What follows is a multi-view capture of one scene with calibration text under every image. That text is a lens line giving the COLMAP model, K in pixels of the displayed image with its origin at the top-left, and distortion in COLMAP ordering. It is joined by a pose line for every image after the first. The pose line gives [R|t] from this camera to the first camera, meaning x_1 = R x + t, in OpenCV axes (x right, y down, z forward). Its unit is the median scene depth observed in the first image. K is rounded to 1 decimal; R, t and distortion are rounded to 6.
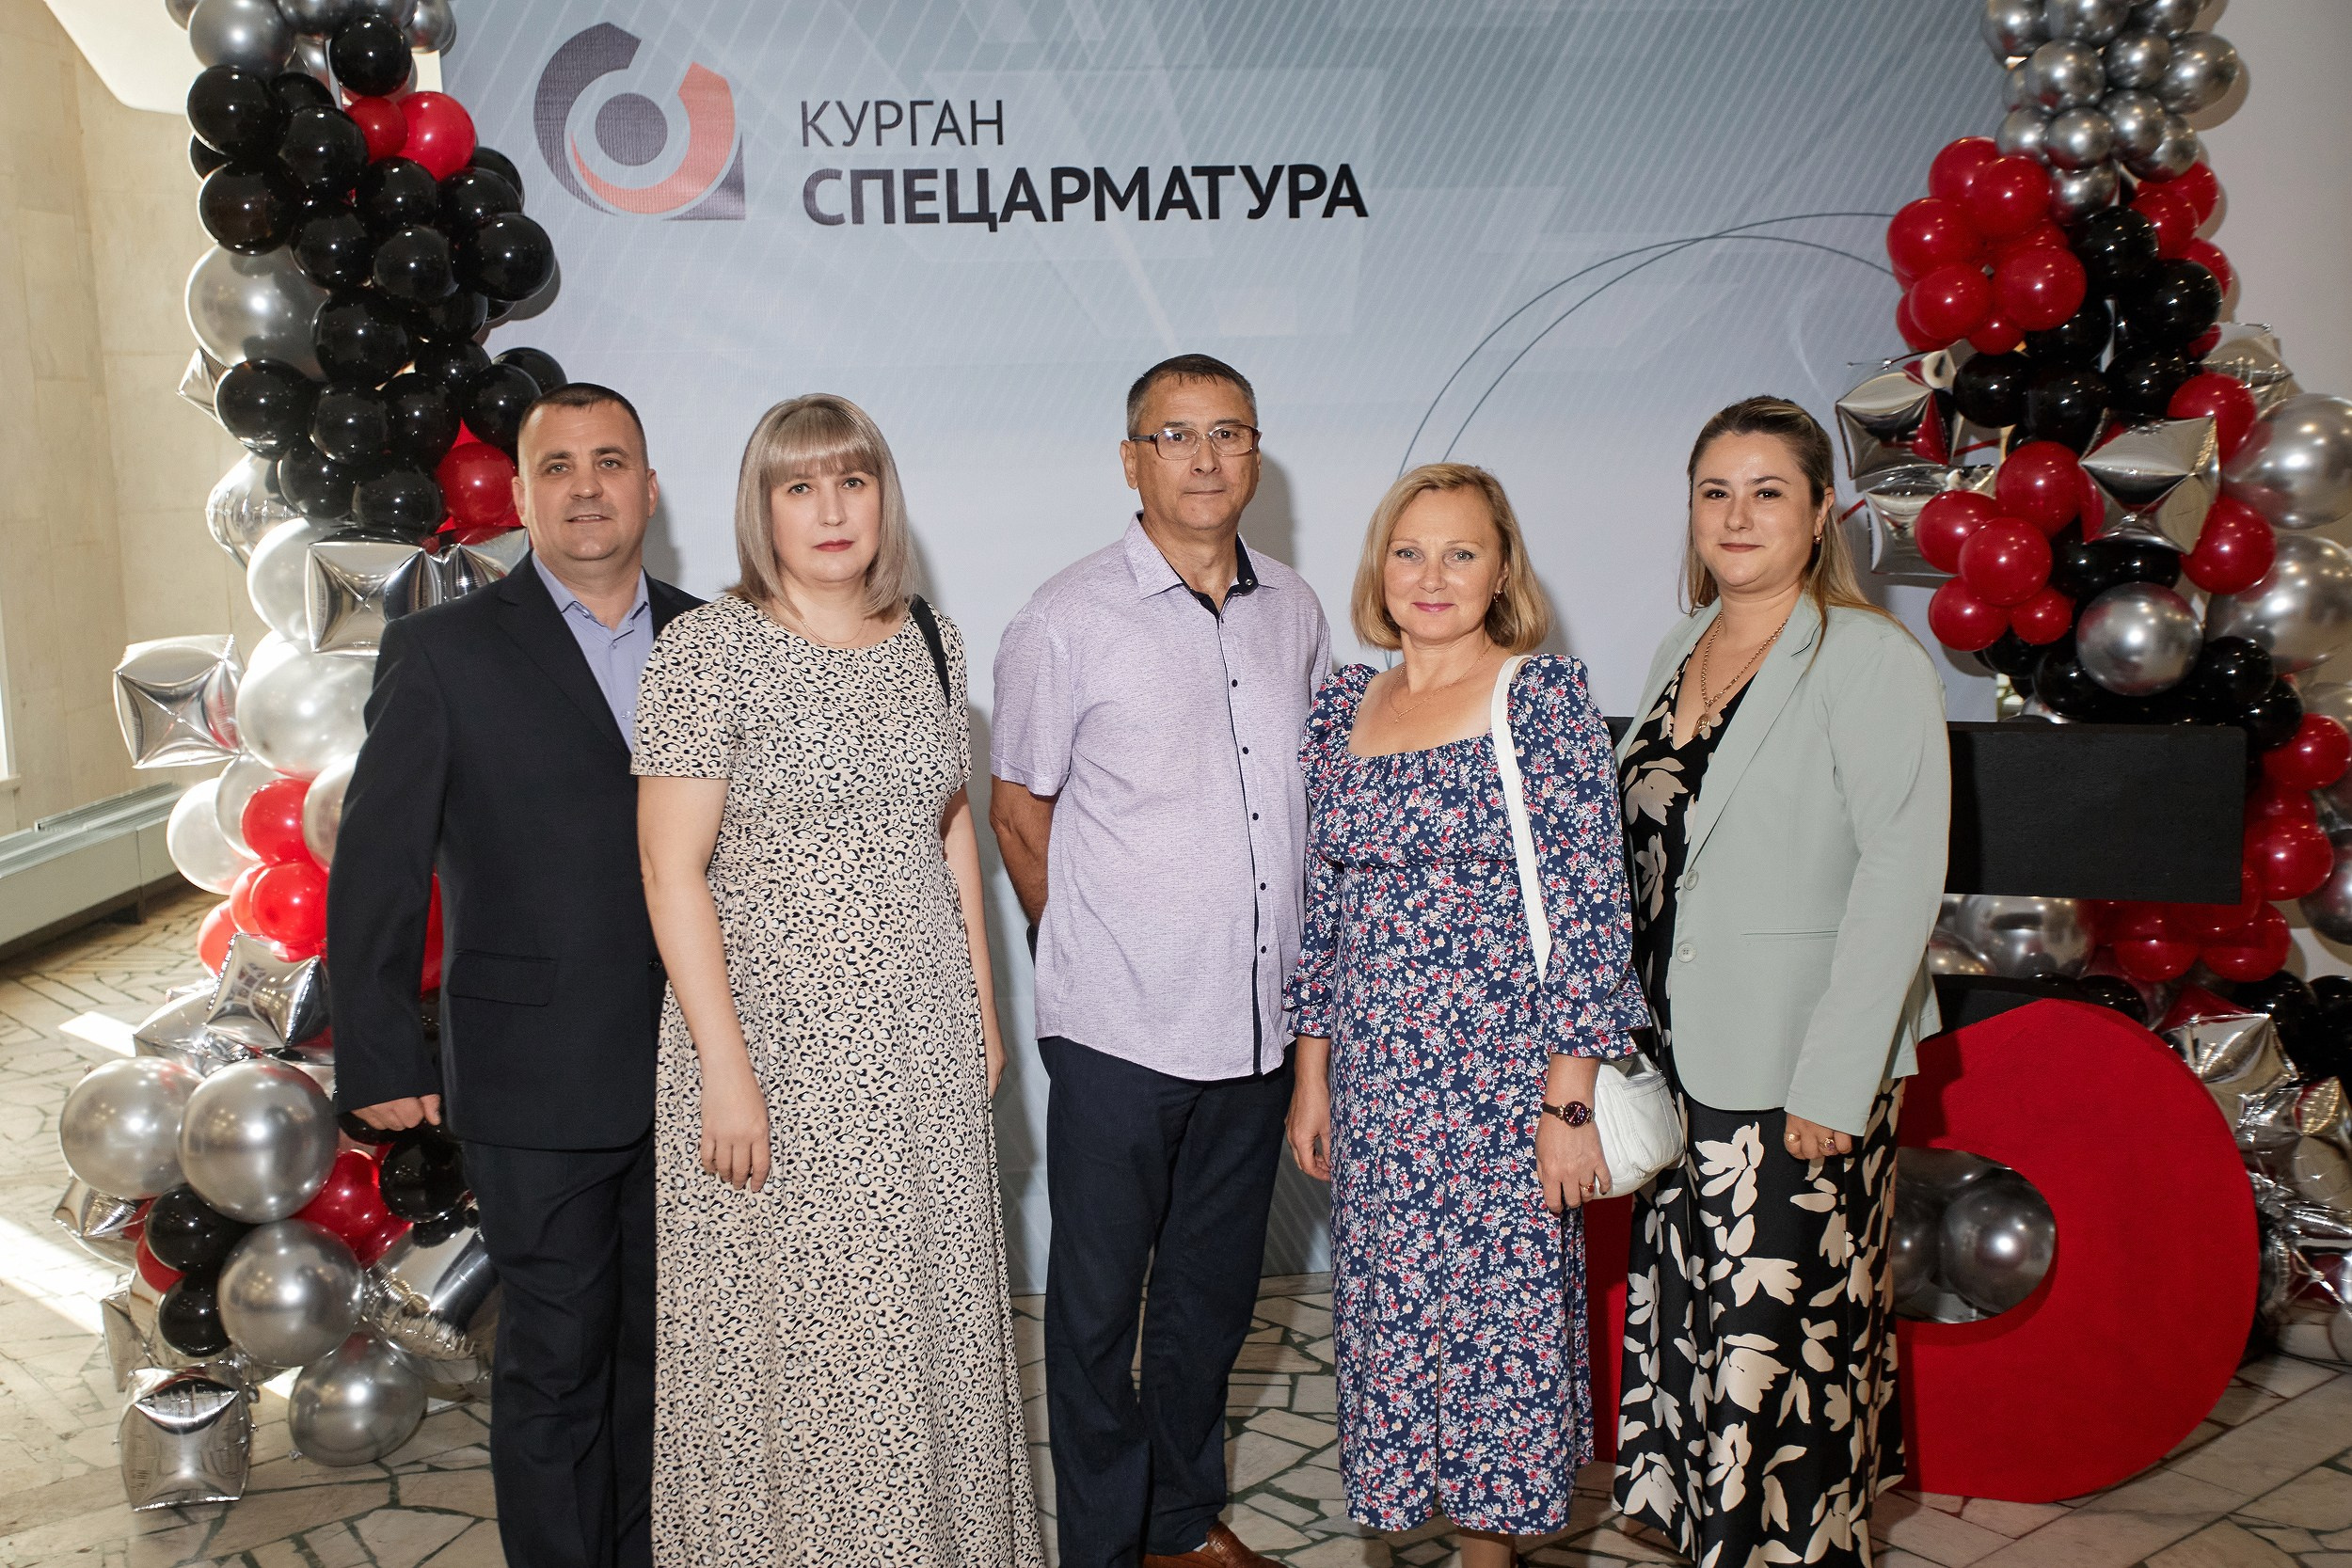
lens RADIAL K [[2675.4, 0, 1117.9], [0, 2675.4, 789.0], [0, 0, 1]] dist [0.018210, 0.112164]
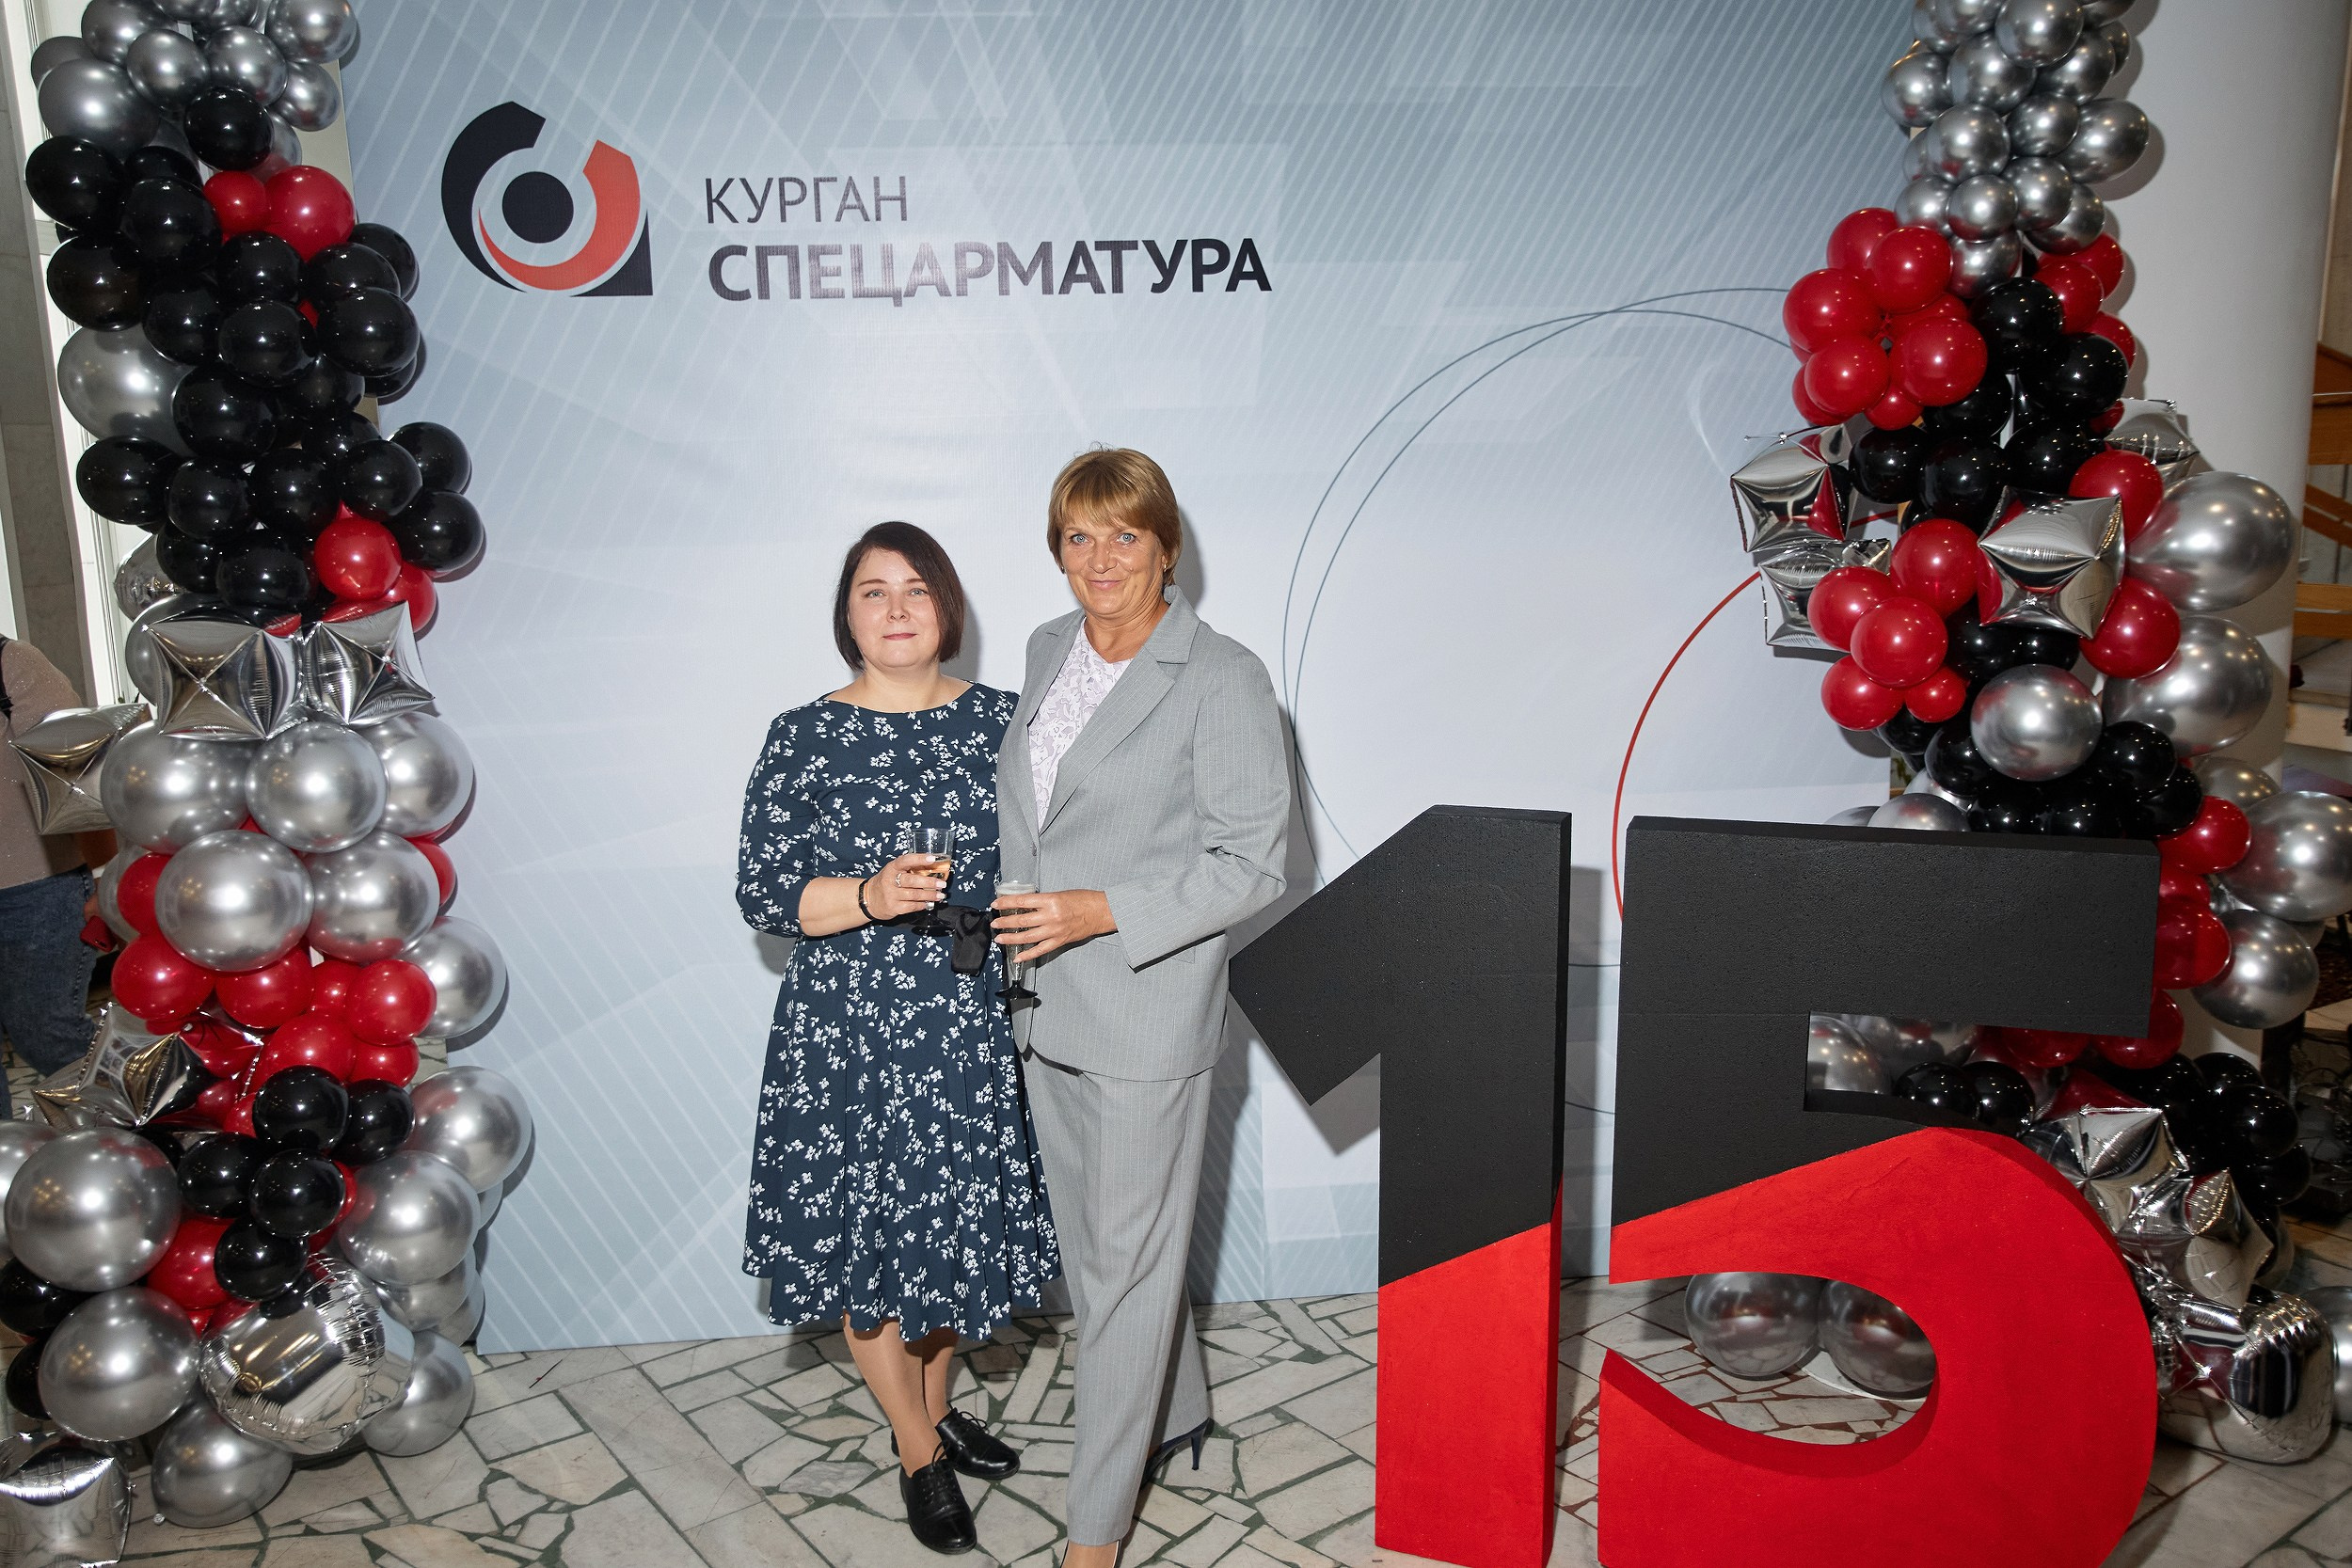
lens RADIAL K [[1936.8, 0, 1154.2], [0, 1936.8, 792.3], [0, 0, 1]] dist [-0.036487, 0.086556]
pose [[0.998630, 0.009101, -0.051530, 0.093549], [-0.007471, 0.999469, 0.031729, -0.048922], [0.051792, -0.031300, 0.998167, 0.274727]]
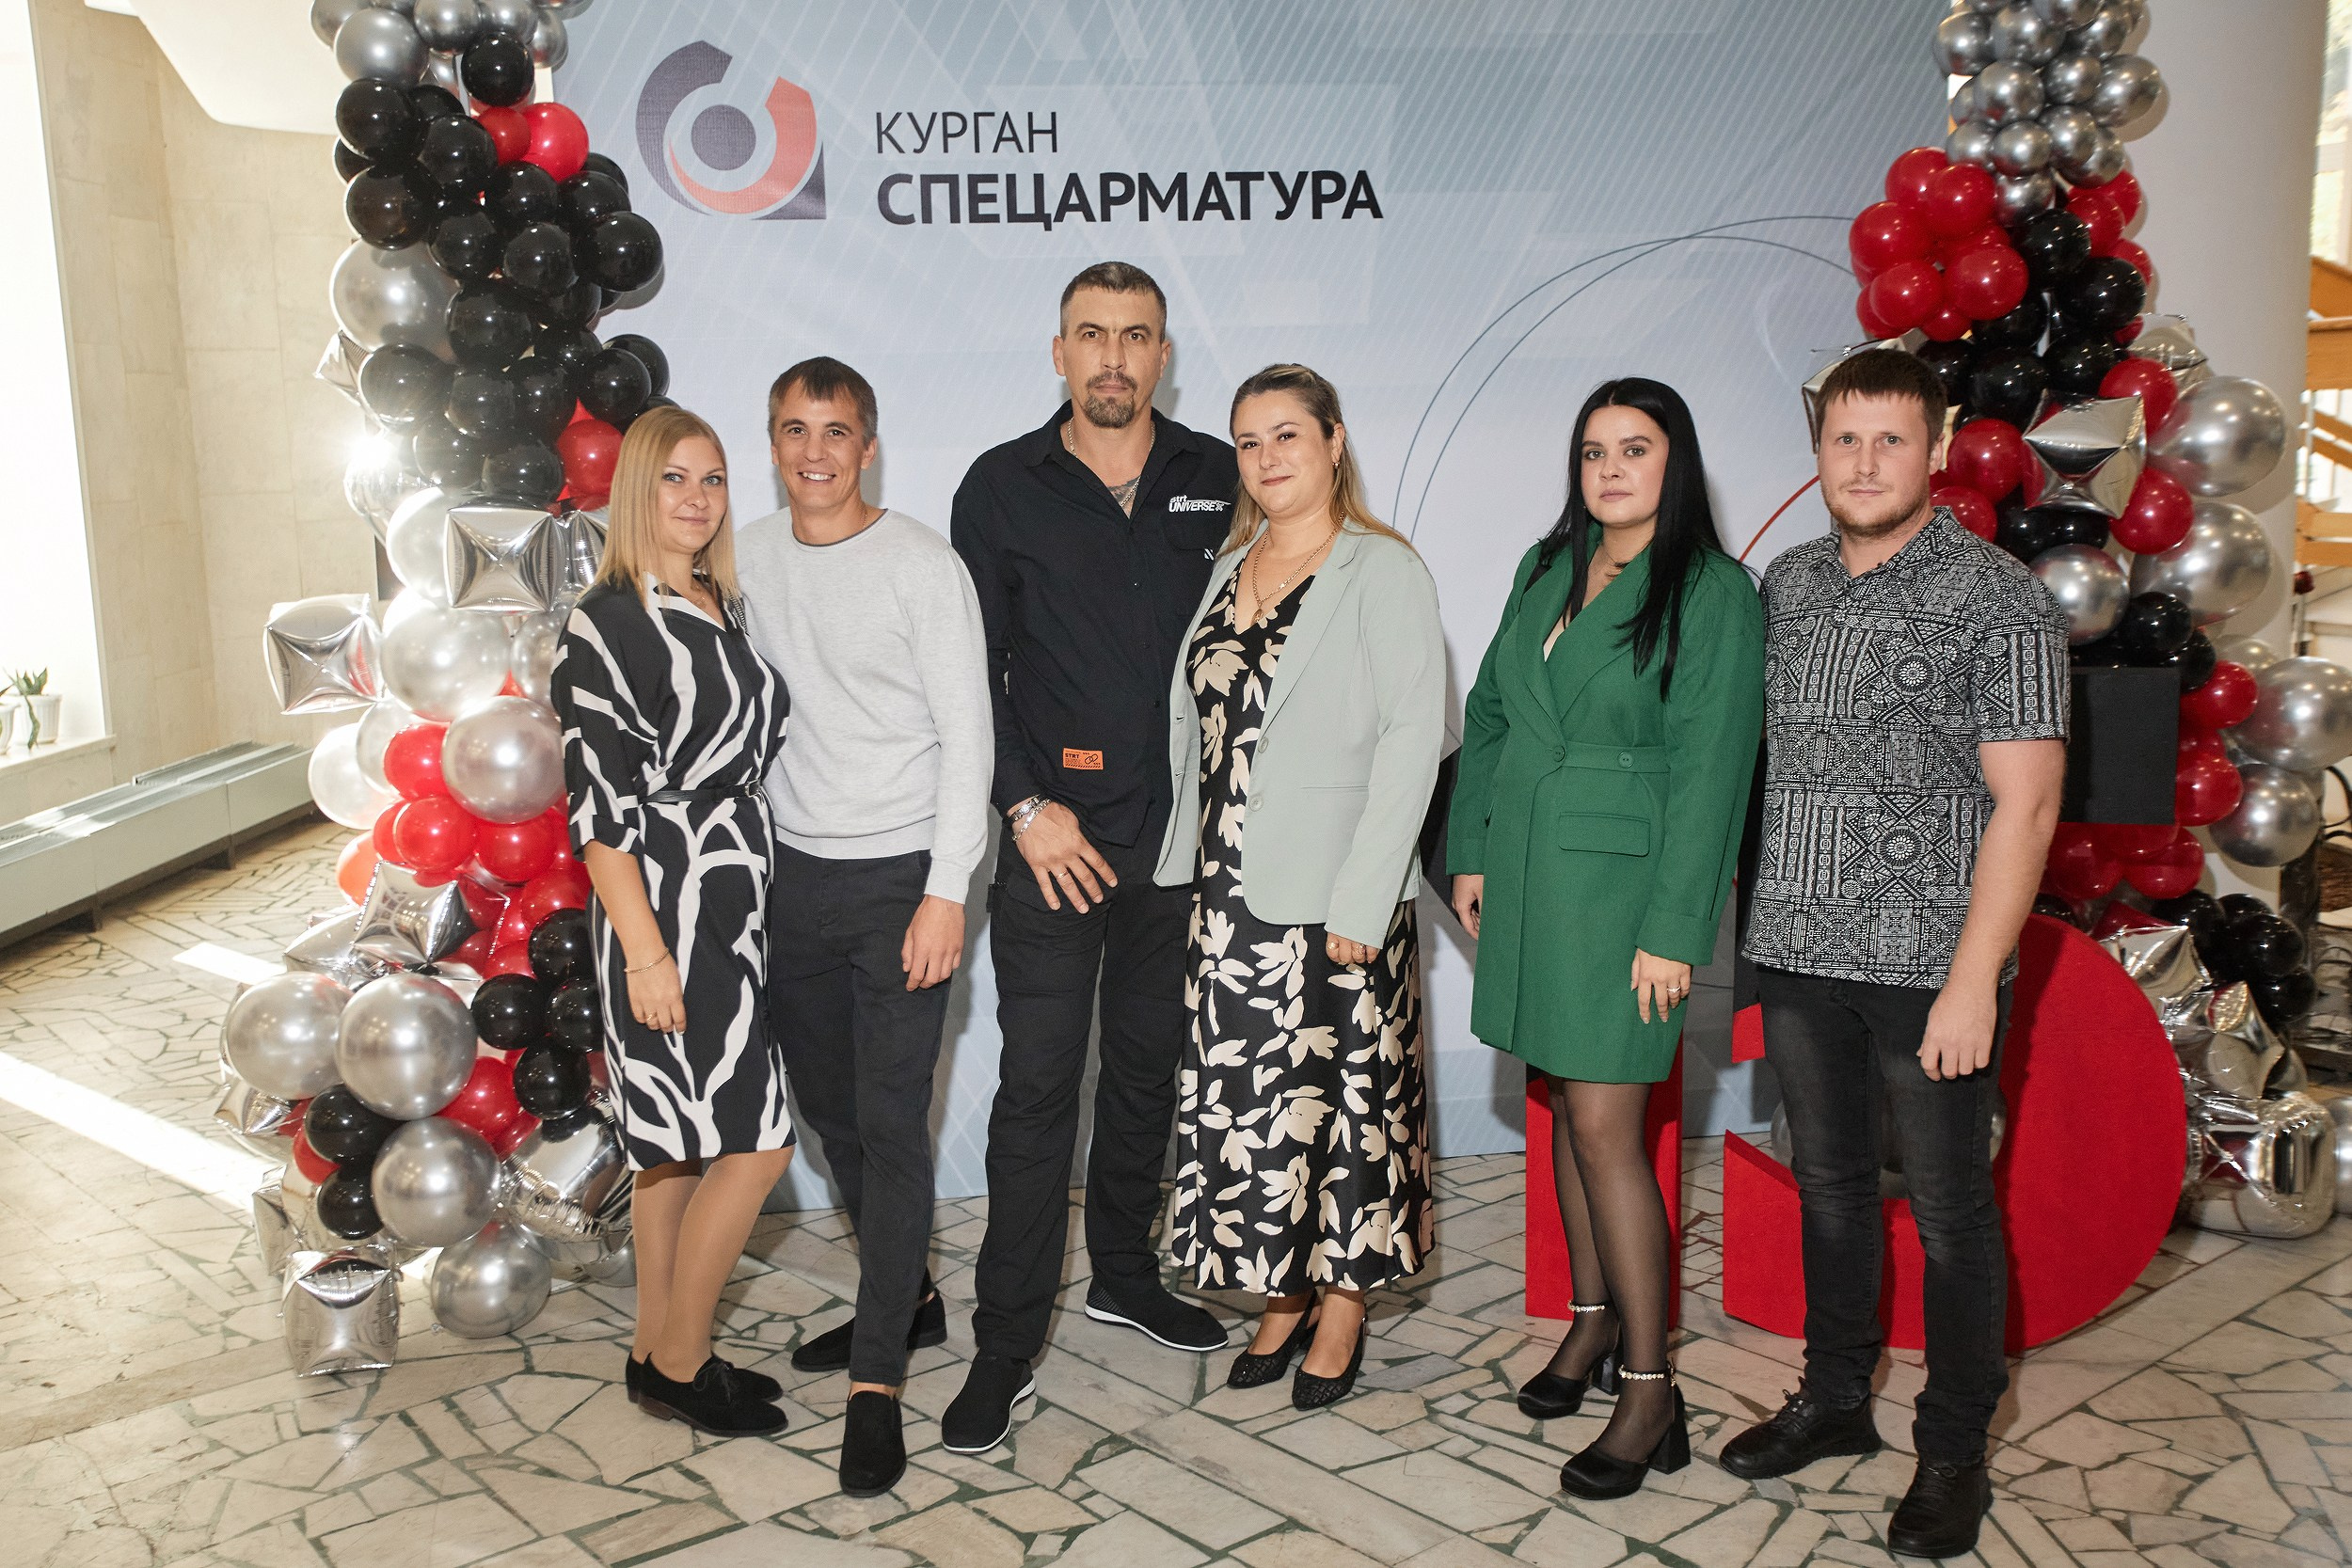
lens RADIAL K [[2454.7, 0, 1127.2], [0, 2454.7, 785.8], [0, 0, 1]] dist [0.004238, 0.105187]
pose [[0.999745, -0.003469, 0.022312, -0.038614], [0.003211, 0.999928, 0.011567, 0.010874], [-0.022350, -0.011492, 0.999684, -0.022418]]
